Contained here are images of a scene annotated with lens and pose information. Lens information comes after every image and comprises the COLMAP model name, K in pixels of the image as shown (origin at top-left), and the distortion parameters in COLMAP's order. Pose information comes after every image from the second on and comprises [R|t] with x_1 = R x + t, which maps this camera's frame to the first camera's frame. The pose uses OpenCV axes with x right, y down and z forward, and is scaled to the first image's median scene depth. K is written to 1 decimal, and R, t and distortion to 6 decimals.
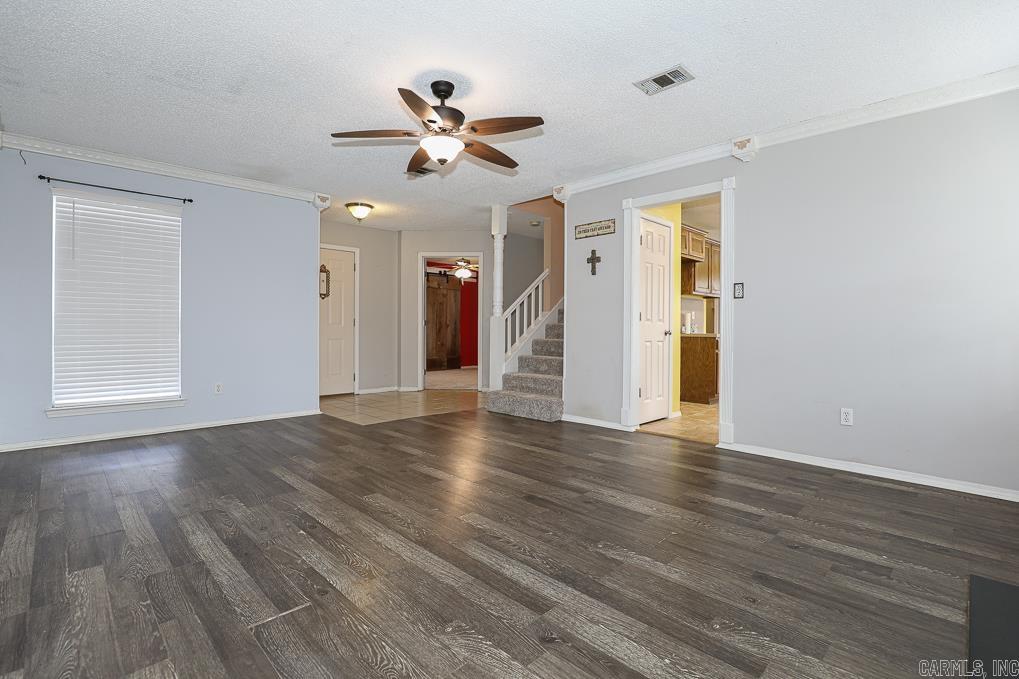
lens RADIAL K [[479.4, 0, 508.8], [0, 479.4, 333.6], [0, 0, 1]] dist [-0.033855, 0.000149]
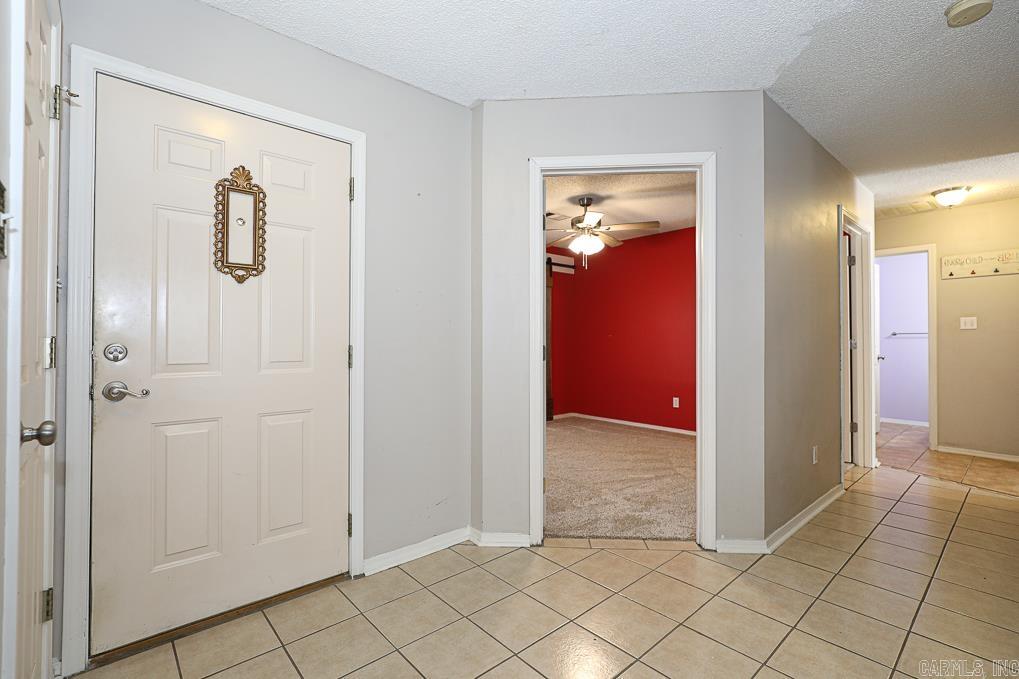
lens RADIAL K [[461.6, 0, 510.8], [0, 461.6, 335.9], [0, 0, 1]] dist [-0.019166, 0.000338]
pose [[0.998792, -0.004645, -0.048914, -0.314613], [0.003766, 0.999830, -0.018043, -0.050851], [0.048990, 0.017837, 0.998640, 1.095672]]
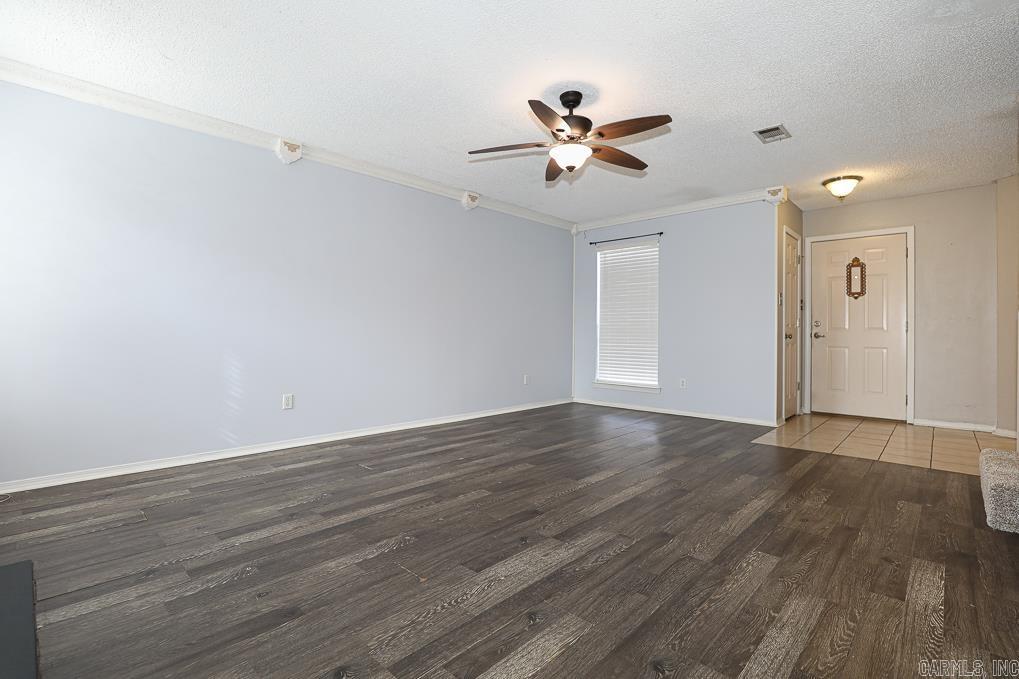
lens RADIAL K [[466.5, 0, 515.5], [0, 466.5, 335.9], [0, 0, 1]] dist [-0.024988, 0.000003]
pose [[0.043581, 0.001840, -0.999048, 0.580146], [-0.017193, 0.999852, 0.001092, 0.001488], [0.998902, 0.017129, 0.043606, 0.568152]]
